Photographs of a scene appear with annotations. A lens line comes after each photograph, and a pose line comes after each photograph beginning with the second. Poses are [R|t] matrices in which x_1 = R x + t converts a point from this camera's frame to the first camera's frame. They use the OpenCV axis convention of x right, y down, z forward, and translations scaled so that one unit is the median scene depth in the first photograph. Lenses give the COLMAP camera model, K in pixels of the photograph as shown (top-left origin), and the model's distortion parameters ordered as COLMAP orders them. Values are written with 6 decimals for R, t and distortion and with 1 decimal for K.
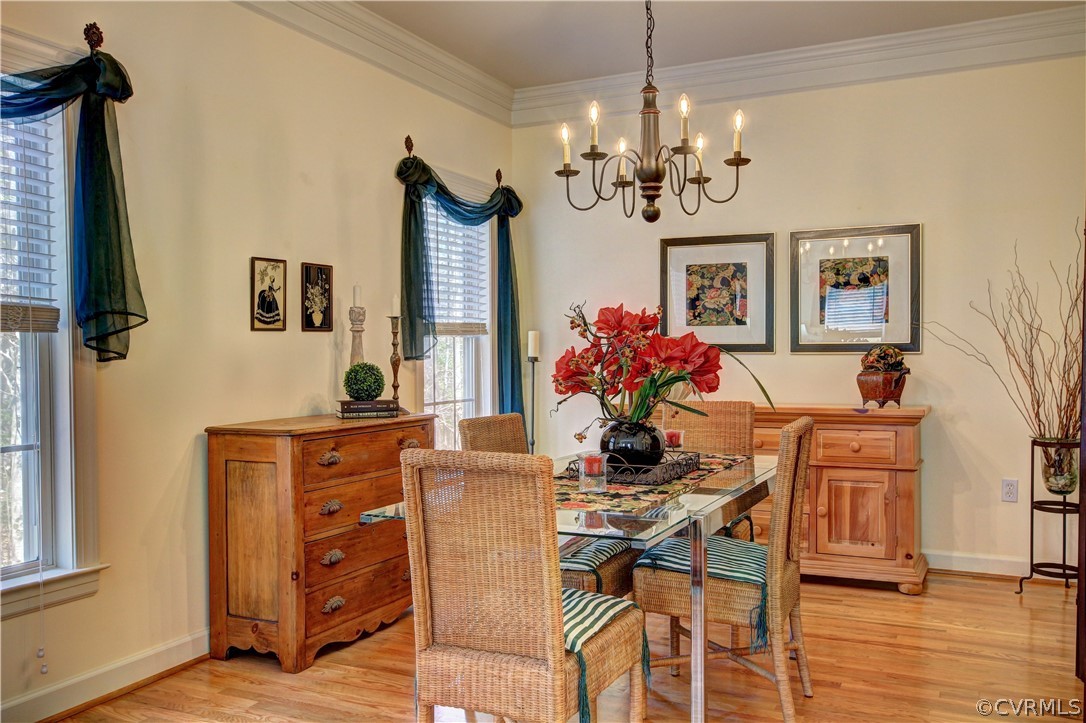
lens RADIAL K [[897.9, 0, 560.2], [0, 897.9, 362.0], [0, 0, 1]] dist [-0.006774, -0.001291]
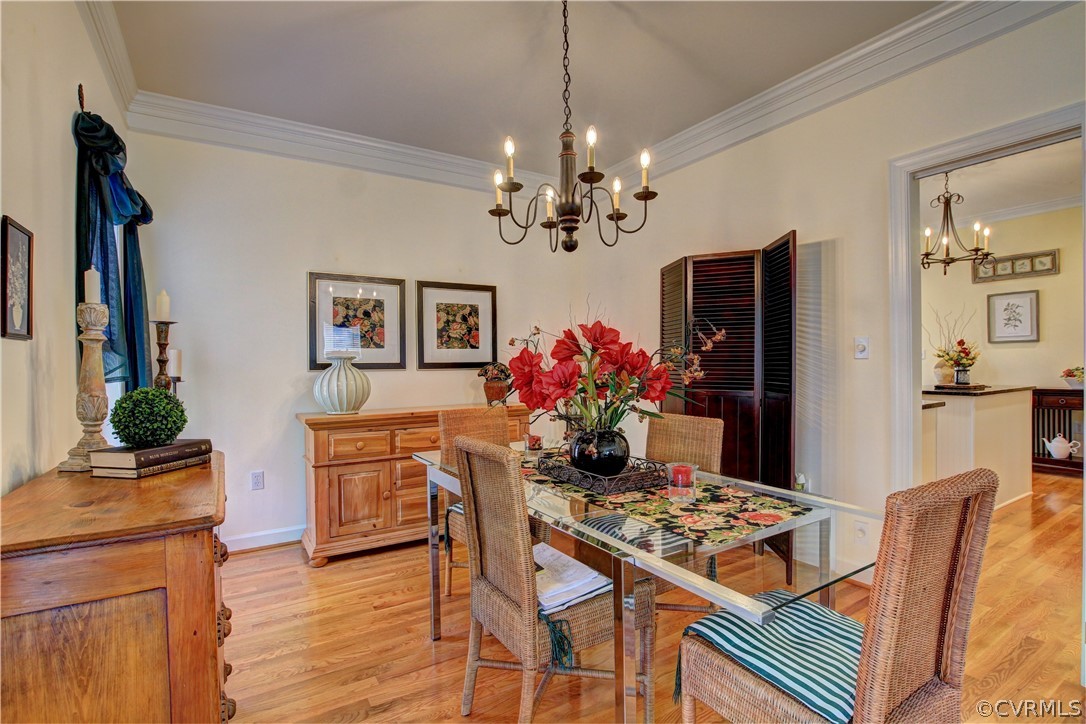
lens RADIAL K [[504.7, 0, 544.7], [0, 504.7, 365.6], [0, 0, 1]] dist [-0.033864, 0.006312]
pose [[0.549216, -0.003828, 0.835671, -0.289182], [0.021686, 0.999718, -0.009673, -0.004548], [-0.835399, 0.023435, 0.549144, 0.442757]]
